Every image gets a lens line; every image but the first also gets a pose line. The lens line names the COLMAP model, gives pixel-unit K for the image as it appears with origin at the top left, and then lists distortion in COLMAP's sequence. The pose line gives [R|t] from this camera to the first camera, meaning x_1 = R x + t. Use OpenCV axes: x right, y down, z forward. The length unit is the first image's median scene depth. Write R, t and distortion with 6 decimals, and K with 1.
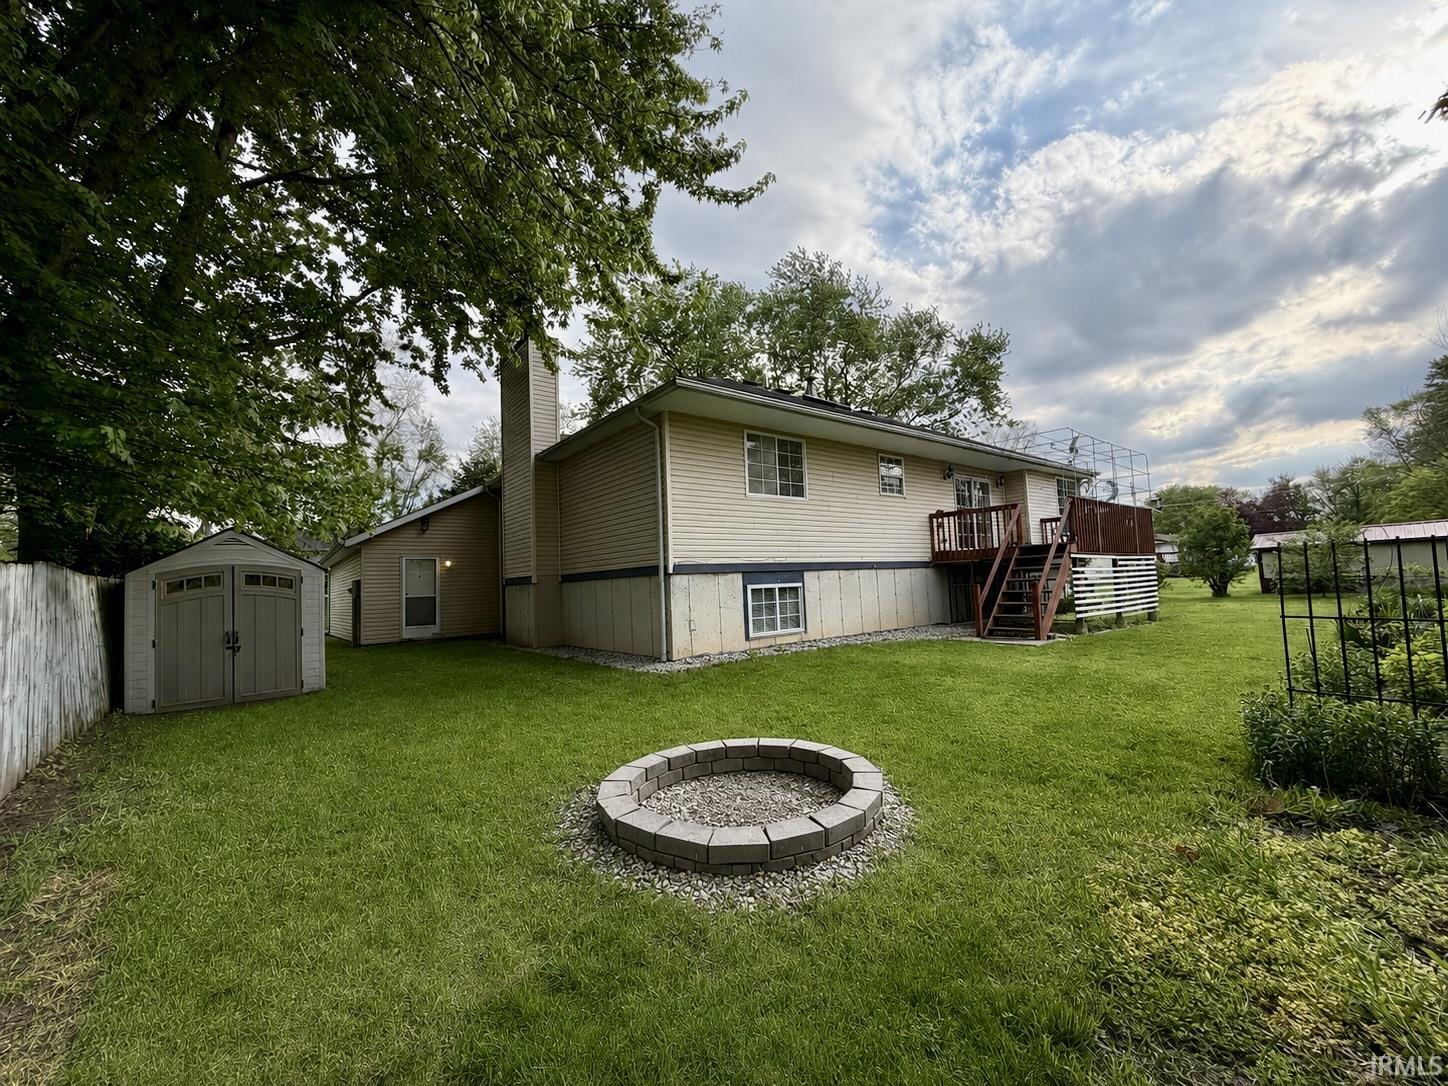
lens RADIAL K [[587.5, 0, 714.2], [0, 587.5, 540.0], [0, 0, 1]] dist [0.004125, -0.000014]
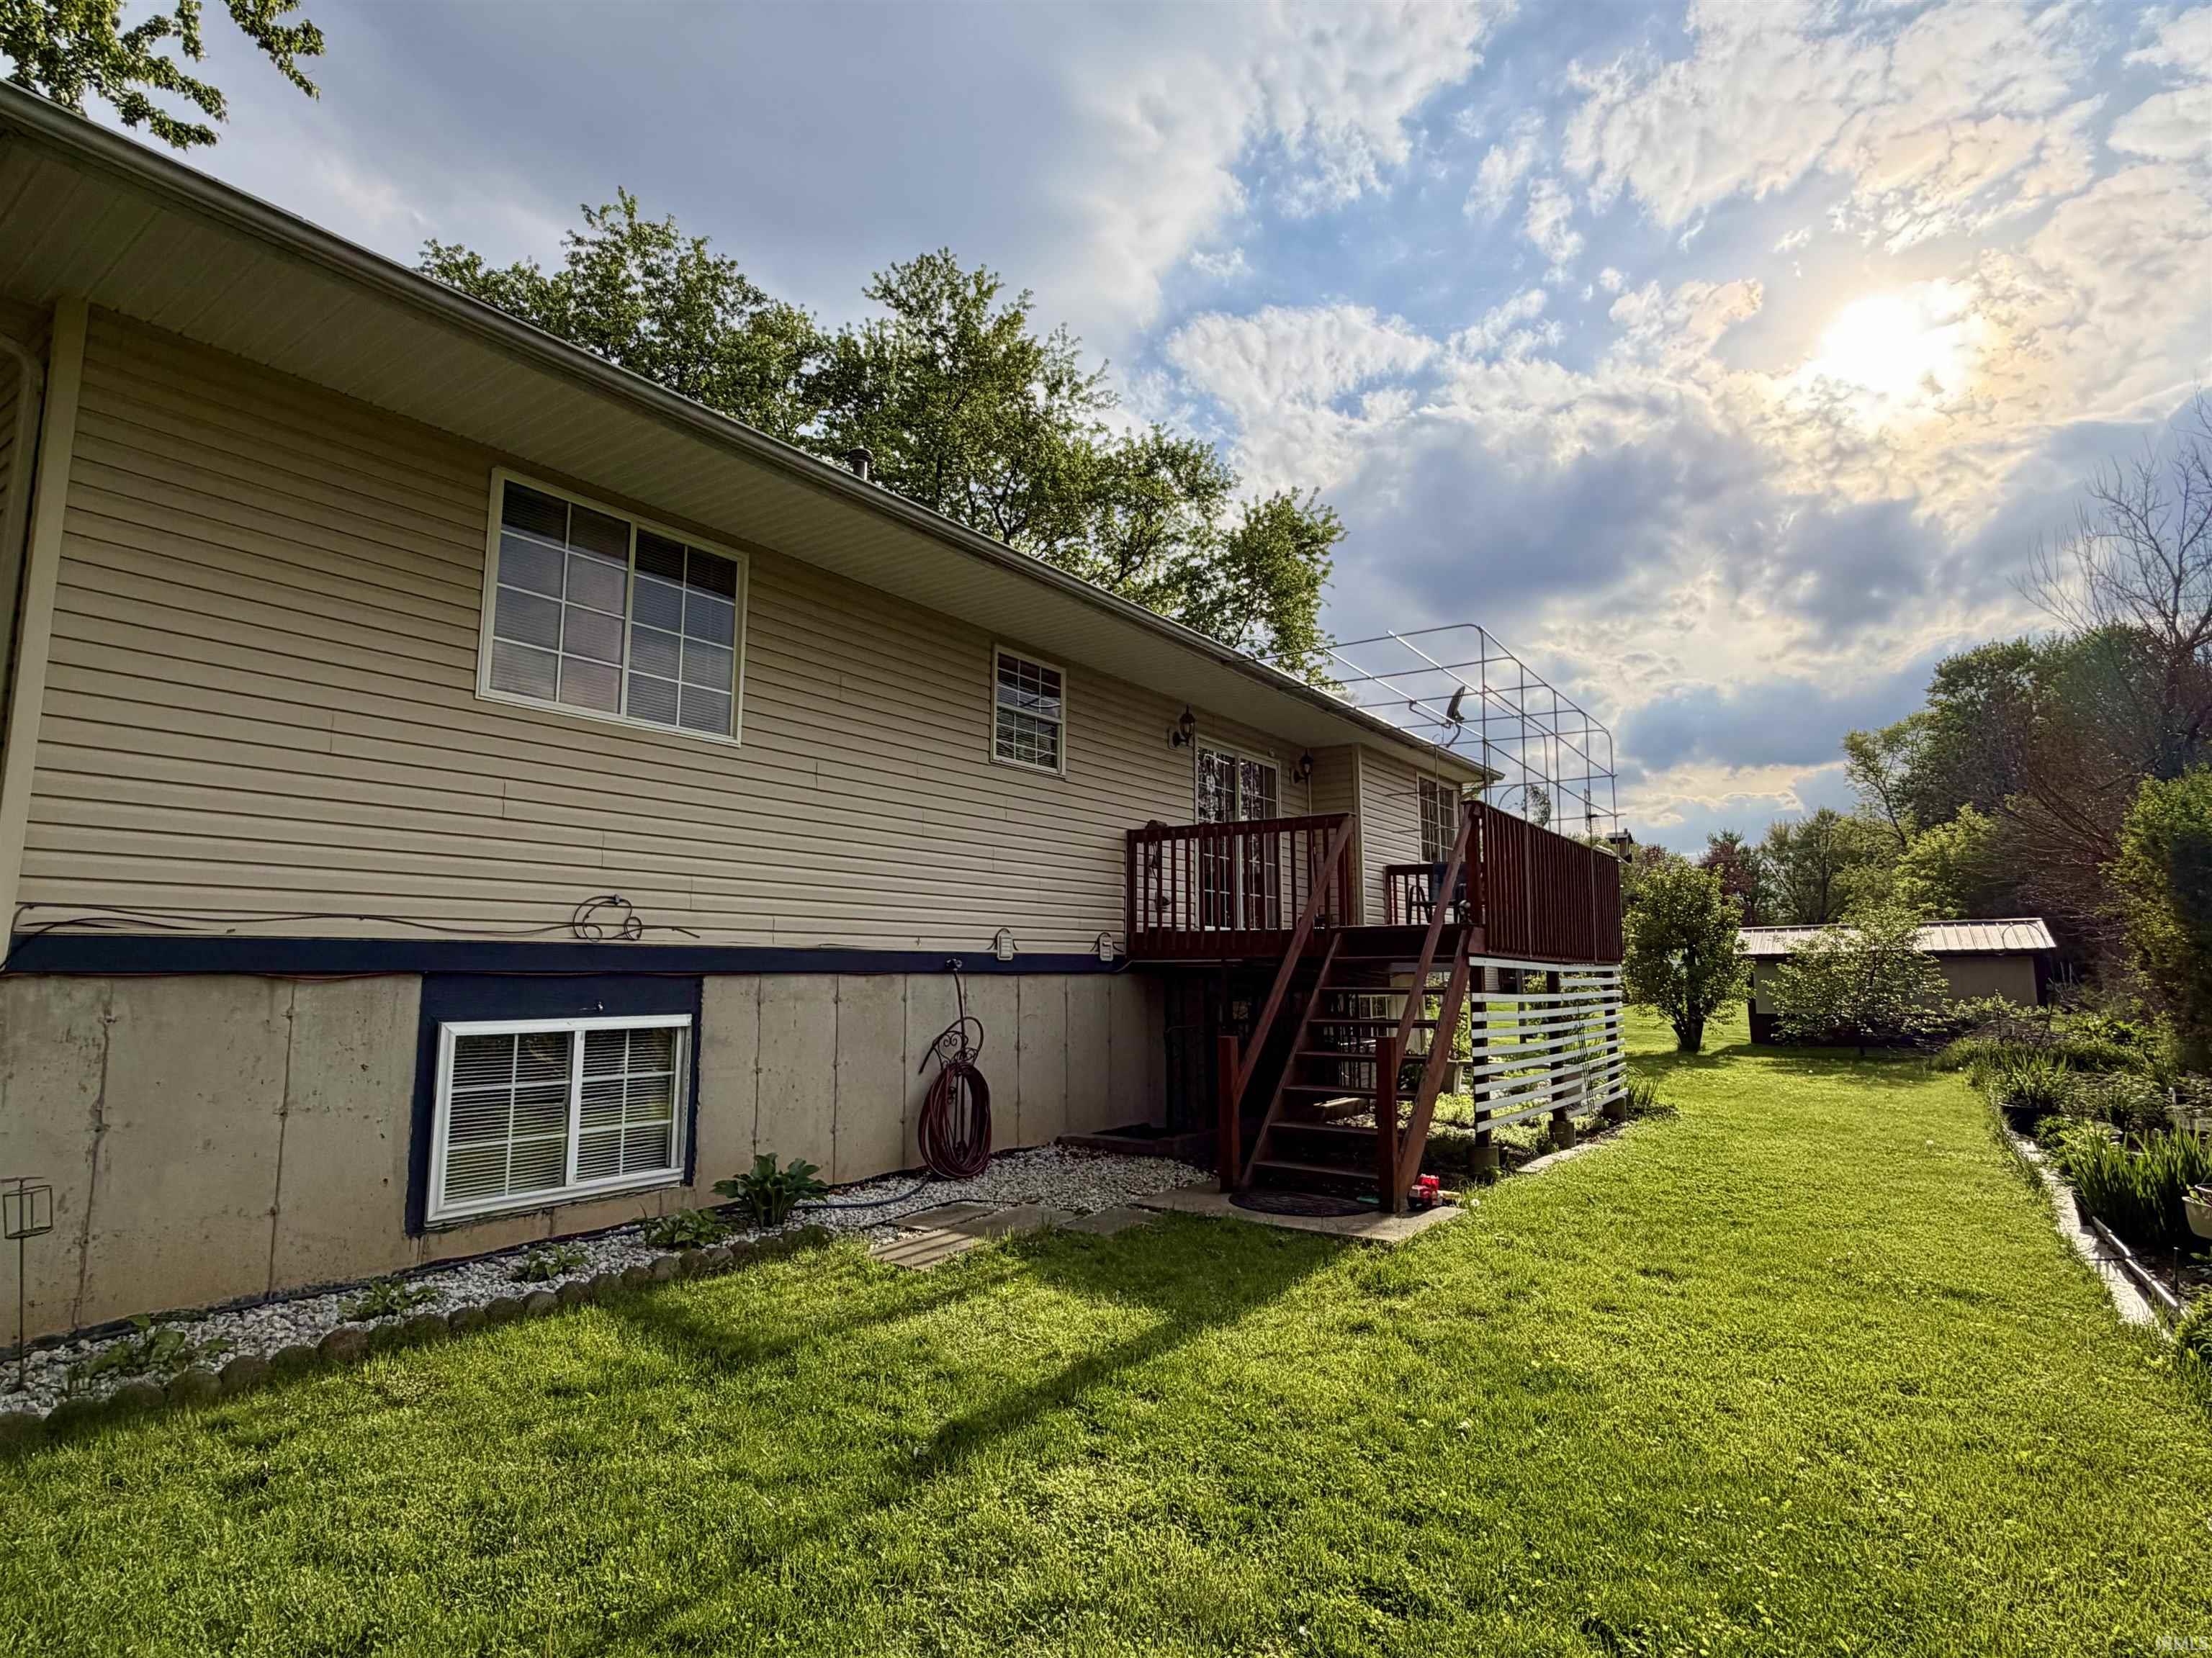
lens RADIAL K [[1059.0, 0, 1115.3], [0, 1059.0, 832.1], [0, 0, 1]] dist [0.017258, 0.000238]
pose [[0.958156, 0.075226, 0.276184, 0.167280], [-0.058889, 0.996014, -0.066989, 0.002678], [-0.280122, 0.047922, 0.958767, 0.344847]]
